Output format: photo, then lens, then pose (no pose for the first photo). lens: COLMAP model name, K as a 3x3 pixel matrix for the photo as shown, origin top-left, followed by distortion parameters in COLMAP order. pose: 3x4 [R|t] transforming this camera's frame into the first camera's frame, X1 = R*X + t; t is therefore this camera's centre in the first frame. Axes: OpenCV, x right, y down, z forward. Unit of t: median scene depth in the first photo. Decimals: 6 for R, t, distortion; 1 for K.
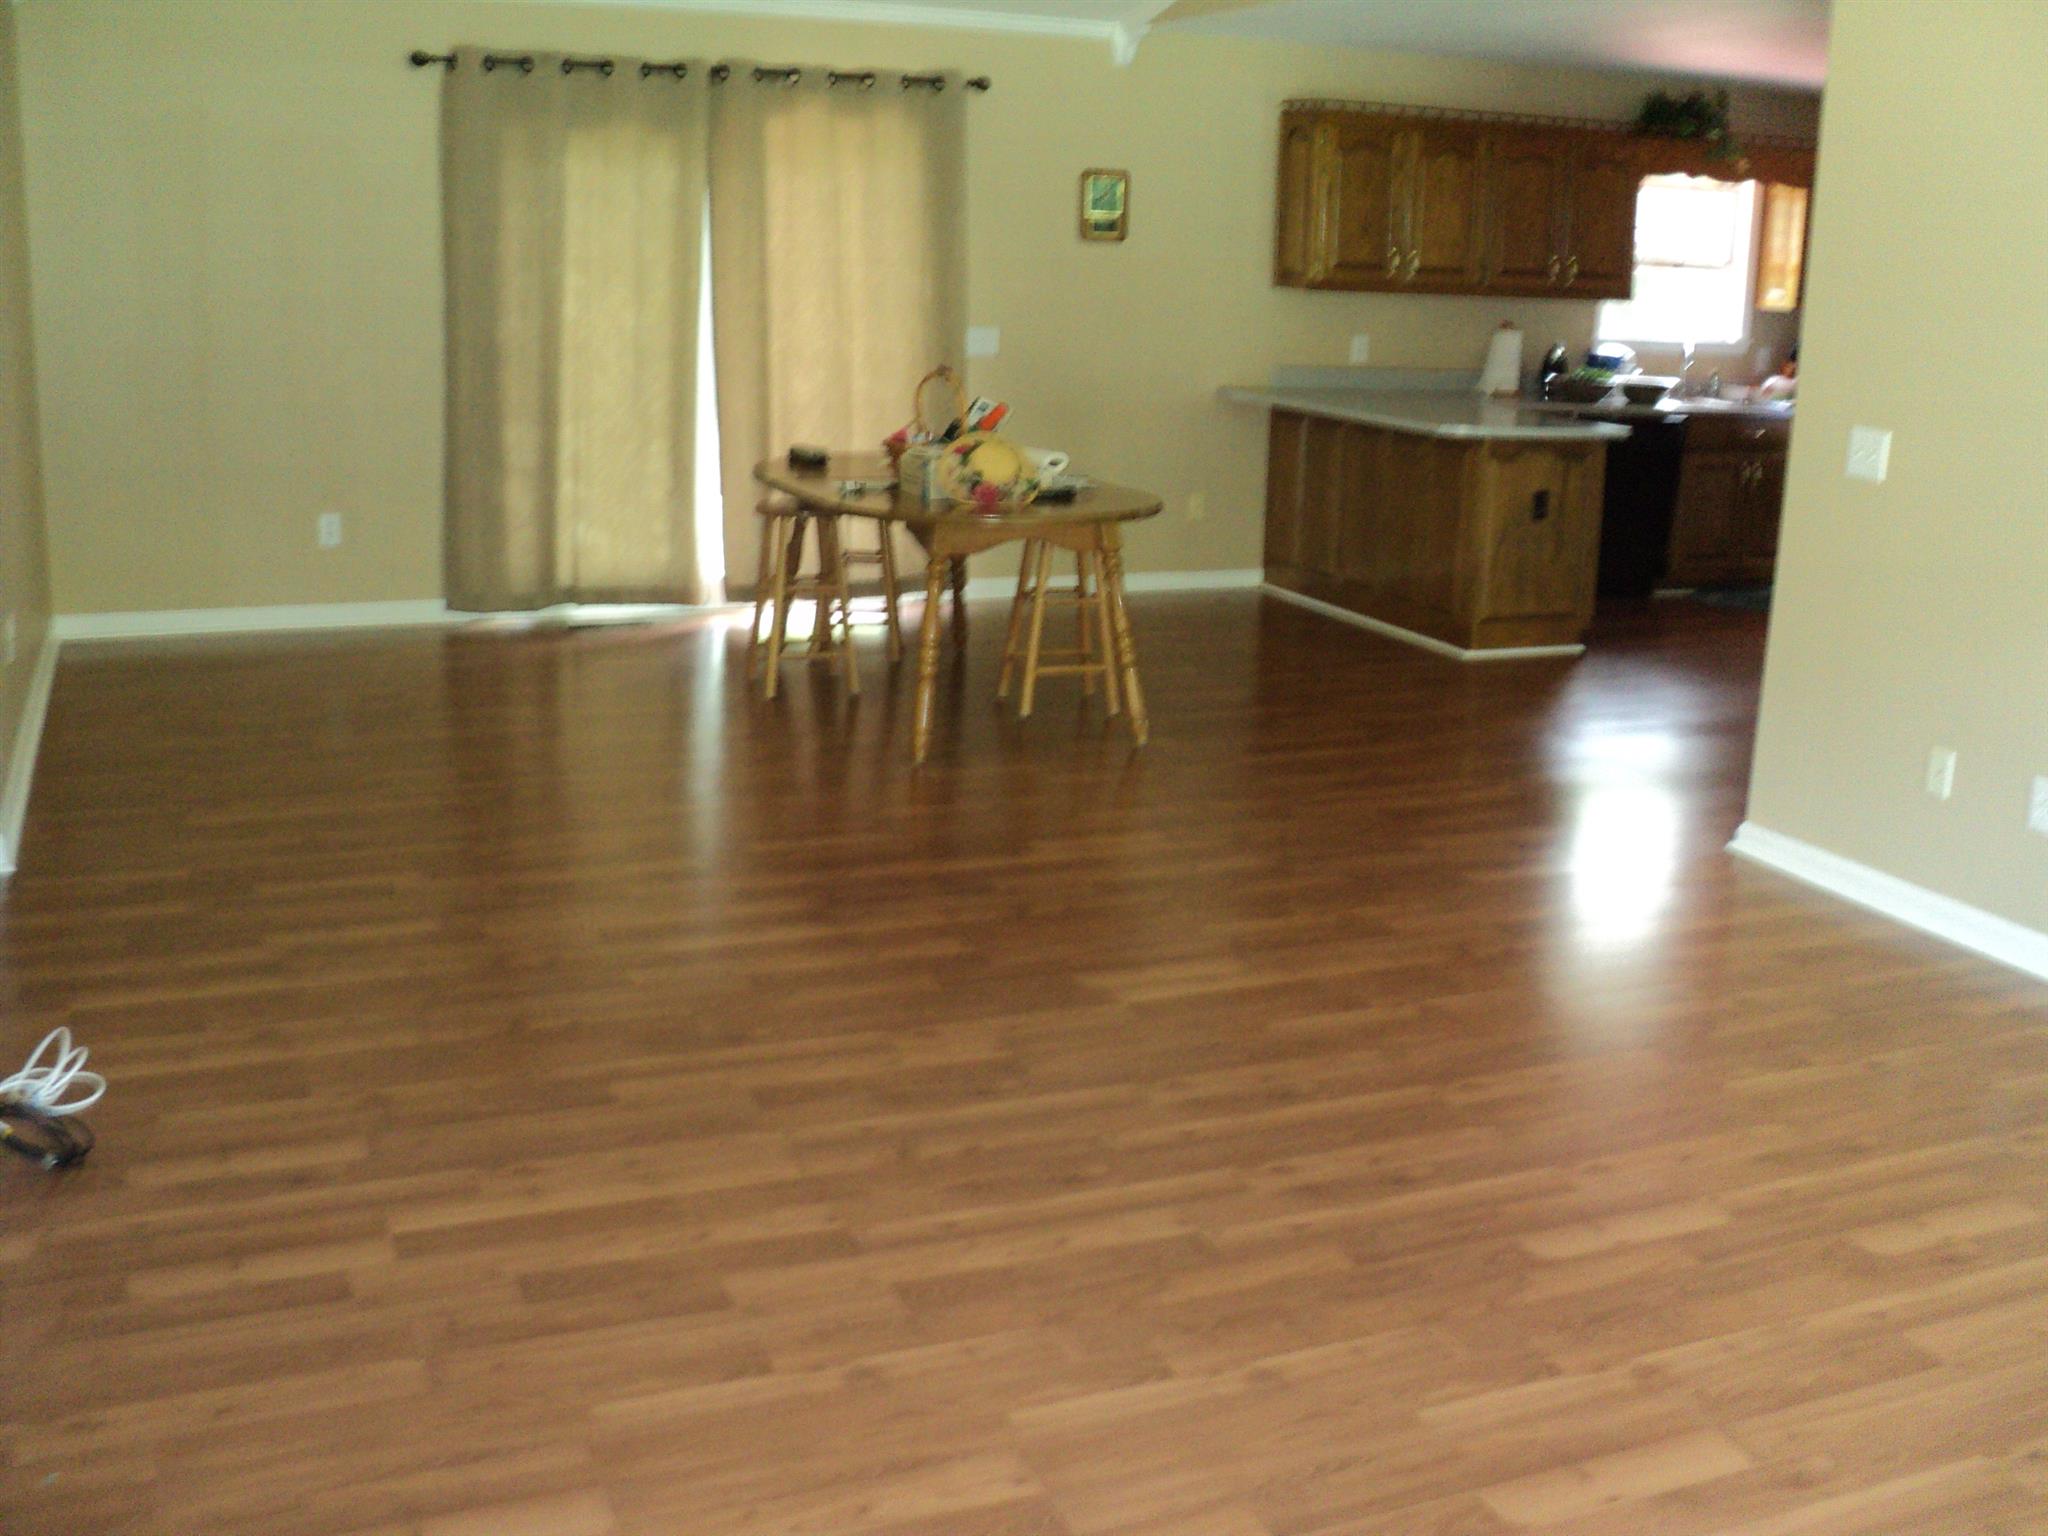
lens RADIAL K [[2011.1, 0, 1022.1], [0, 2011.1, 773.4], [0, 0, 1]] dist [-0.164668, 0.000000]
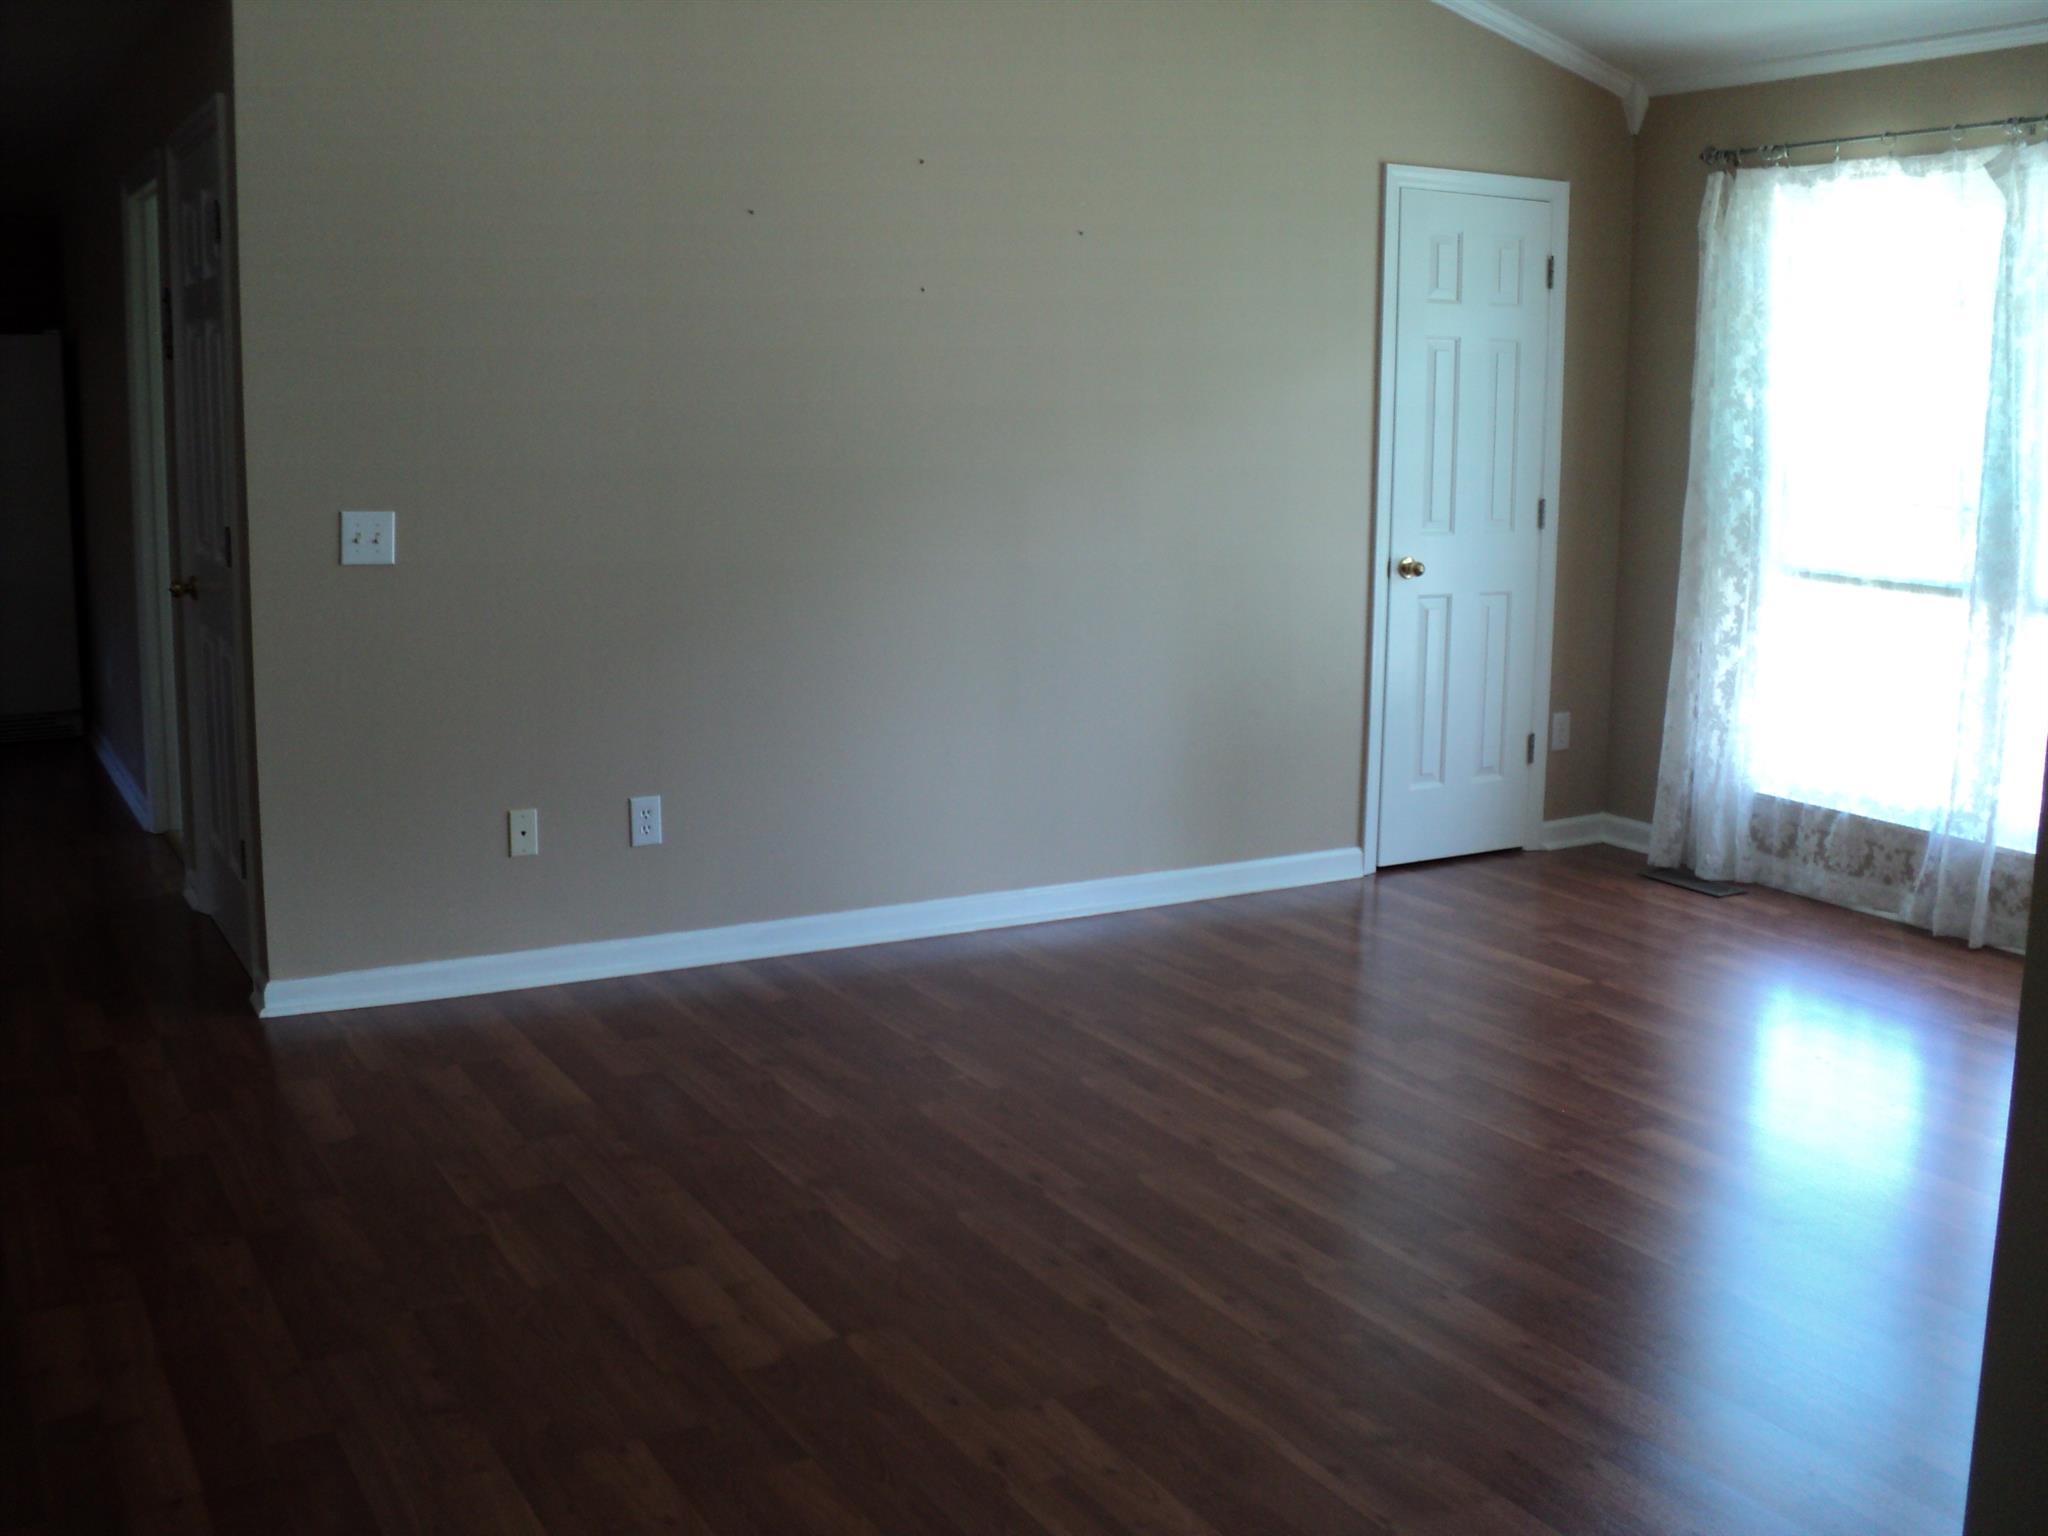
lens RADIAL K [[2011.1, 0, 1024.8], [0, 2011.1, 763.5], [0, 0, 1]] dist [-0.164668, 0.000000]
pose [[-0.143562, -0.204787, 0.968221, -0.679969], [0.220571, 0.947125, 0.233030, -0.266068], [-0.964748, 0.247016, -0.090801, 1.013106]]
